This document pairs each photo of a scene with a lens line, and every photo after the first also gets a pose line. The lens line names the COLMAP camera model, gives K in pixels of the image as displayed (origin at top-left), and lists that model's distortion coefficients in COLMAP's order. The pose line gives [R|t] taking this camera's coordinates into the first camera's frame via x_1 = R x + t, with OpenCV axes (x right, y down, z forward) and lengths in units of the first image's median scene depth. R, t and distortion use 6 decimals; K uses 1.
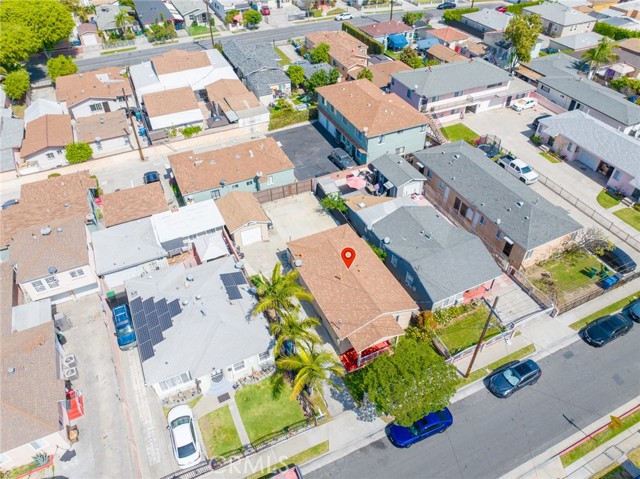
lens RADIAL K [[449.0, 0, 320.0], [0, 449.0, 239.5], [0, 0, 1]] dist [-0.041103, 0.007839]
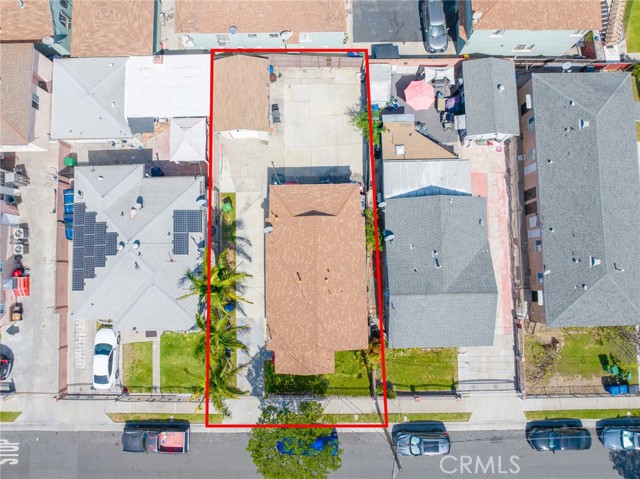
lens RADIAL K [[449.0, 0, 320.0], [0, 449.0, 239.5], [0, 0, 1]] dist [-0.041103, 0.007839]
pose [[0.910785, 0.411790, -0.029998, 0.055952], [-0.278637, 0.666643, 0.691339, -0.420939], [0.304684, -0.621302, 0.721908, 0.352090]]
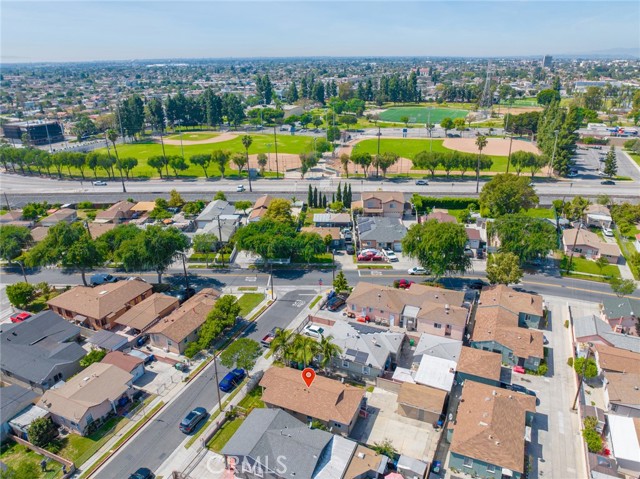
lens RADIAL K [[449.0, 0, 320.0], [0, 449.0, 239.5], [0, 0, 1]] dist [-0.041103, 0.007839]
pose [[-0.749147, 0.259455, -0.609477, 0.651245], [-0.439548, 0.493633, 0.750416, -1.037884], [0.495557, 0.830066, -0.255761, 0.772830]]
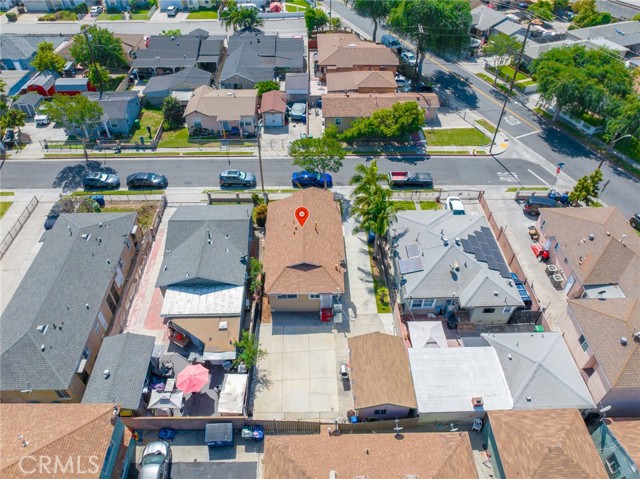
lens RADIAL K [[449.0, 0, 320.0], [0, 449.0, 239.5], [0, 0, 1]] dist [-0.041103, 0.007839]
pose [[-0.916062, -0.276712, 0.290277, -0.222411], [0.269478, 0.111328, 0.956550, -0.734255], [-0.297004, 0.954482, -0.027415, 0.809951]]
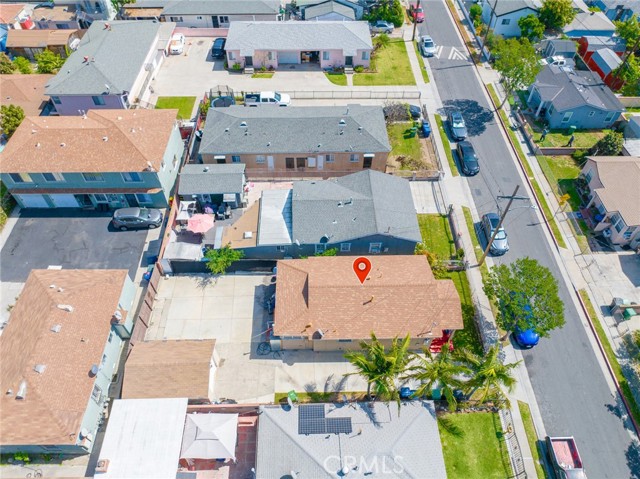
lens RADIAL K [[449.0, 0, 320.0], [0, 449.0, 239.5], [0, 0, 1]] dist [-0.041103, 0.007839]
pose [[0.407139, -0.701411, 0.585030, -0.318127], [0.606546, 0.686524, 0.400982, -0.303954], [-0.682890, 0.191593, 0.704949, 0.338312]]
